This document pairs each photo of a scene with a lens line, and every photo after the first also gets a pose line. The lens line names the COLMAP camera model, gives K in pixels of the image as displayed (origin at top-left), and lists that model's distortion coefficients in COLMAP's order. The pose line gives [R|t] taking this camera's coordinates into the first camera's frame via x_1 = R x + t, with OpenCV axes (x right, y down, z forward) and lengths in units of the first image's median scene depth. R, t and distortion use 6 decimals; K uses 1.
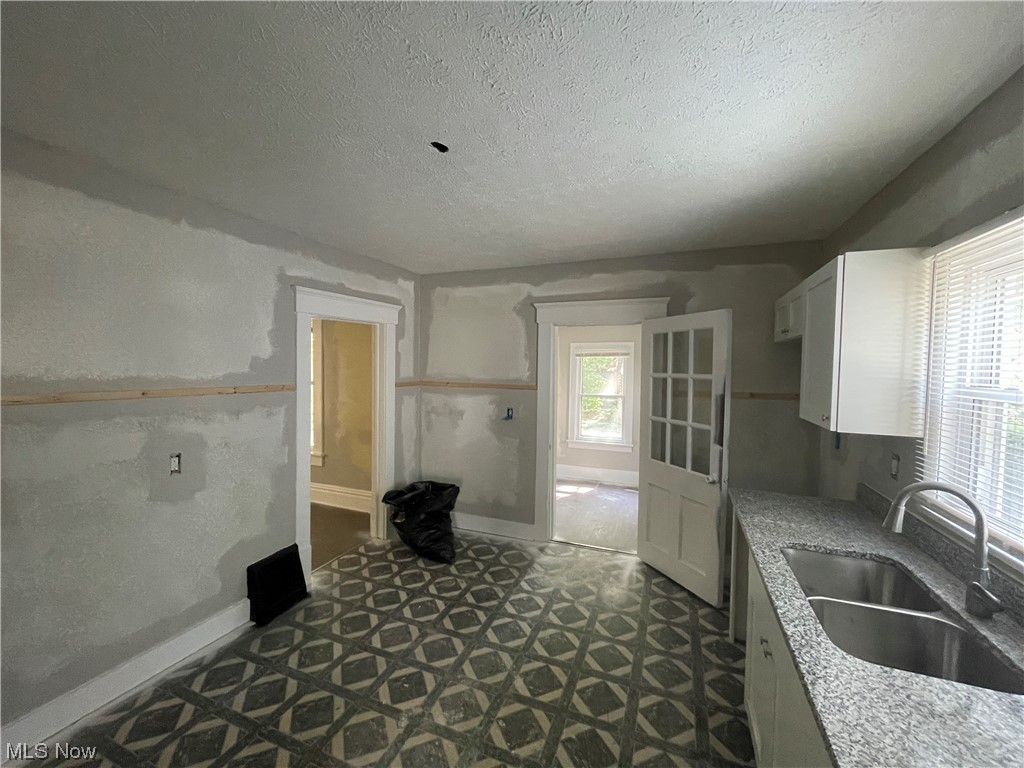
lens RADIAL K [[414.8, 0, 510.5], [0, 414.8, 382.9], [0, 0, 1]] dist [0.000783, -0.000368]
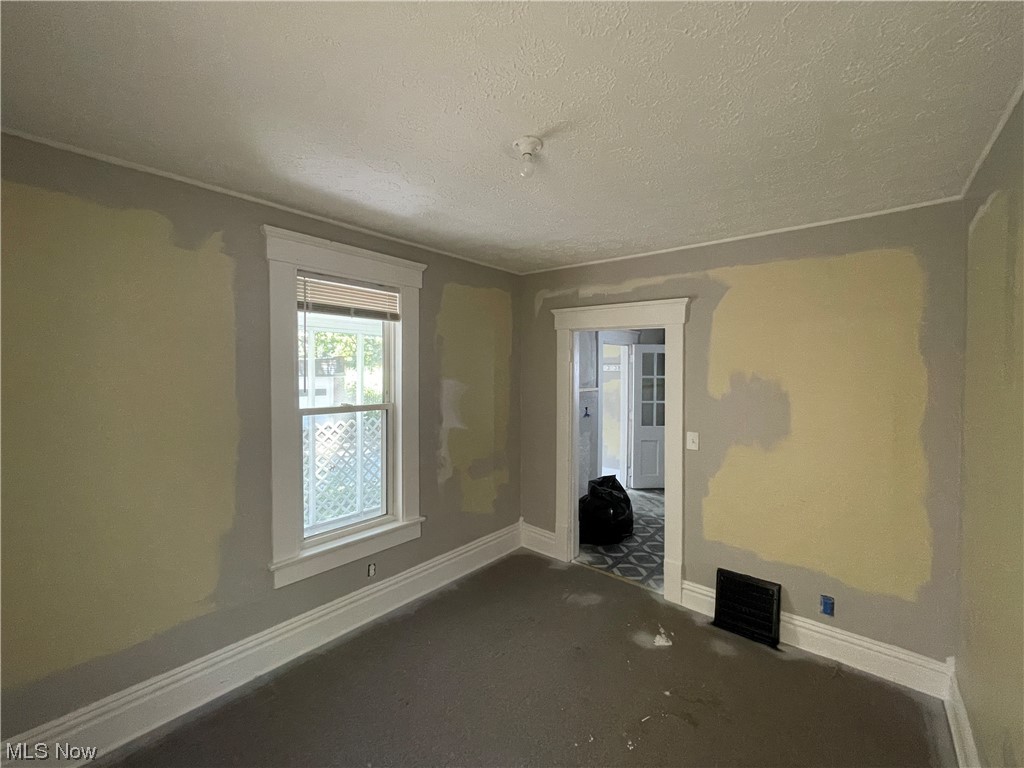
lens RADIAL K [[414.8, 0, 509.7], [0, 414.8, 378.2], [0, 0, 1]] dist [0.000783, -0.000368]
pose [[0.311911, -0.022811, 0.949838, -1.474054], [0.044747, 0.998955, 0.009296, -0.055164], [-0.949057, 0.039603, 0.312605, 0.985015]]
